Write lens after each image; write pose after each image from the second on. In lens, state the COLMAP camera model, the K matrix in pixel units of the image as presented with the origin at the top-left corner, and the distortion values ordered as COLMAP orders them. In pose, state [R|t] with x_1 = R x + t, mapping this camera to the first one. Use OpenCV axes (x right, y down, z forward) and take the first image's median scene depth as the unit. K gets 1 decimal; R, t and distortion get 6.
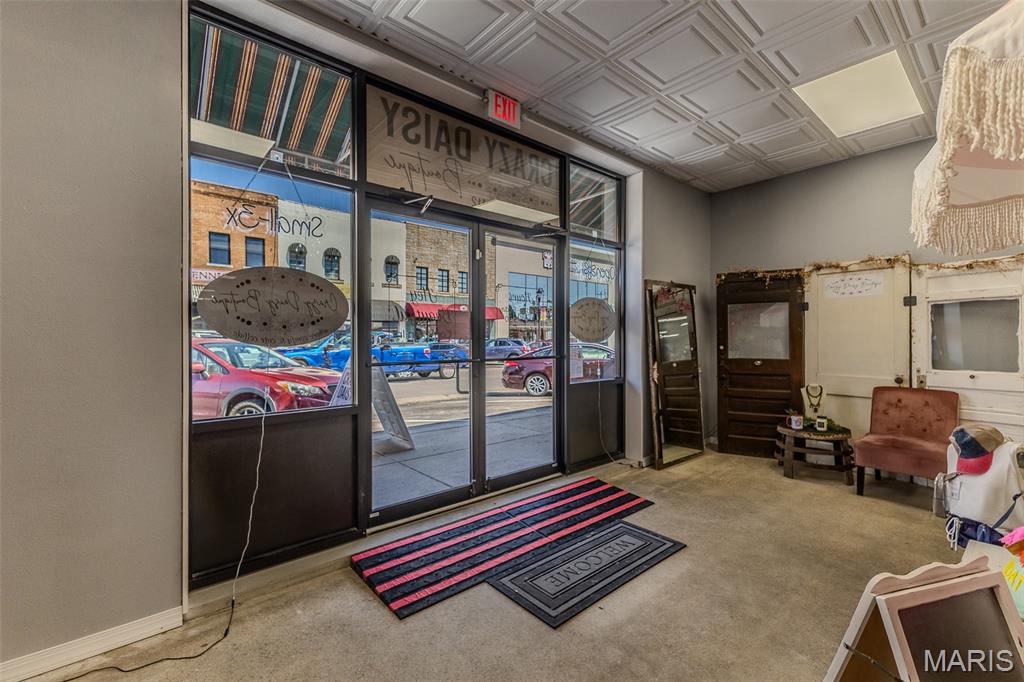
lens RADIAL K [[443.1, 0, 509.1], [0, 443.1, 343.1], [0, 0, 1]] dist [0.017618, -0.001534]
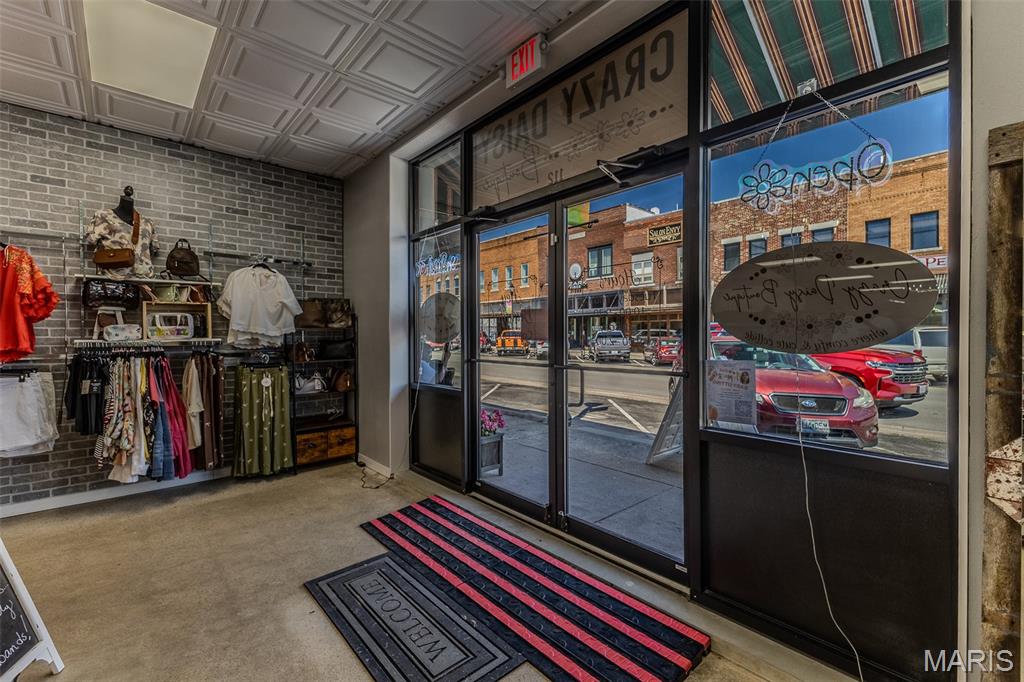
lens RADIAL K [[443.1, 0, 513.0], [0, 443.1, 335.4], [0, 0, 1]] dist [0.017618, -0.001534]
pose [[-0.000563, -0.005471, -0.999985, 1.011564], [-0.009612, 0.999939, -0.005466, -0.014301], [0.999954, 0.009609, -0.000616, 1.214252]]
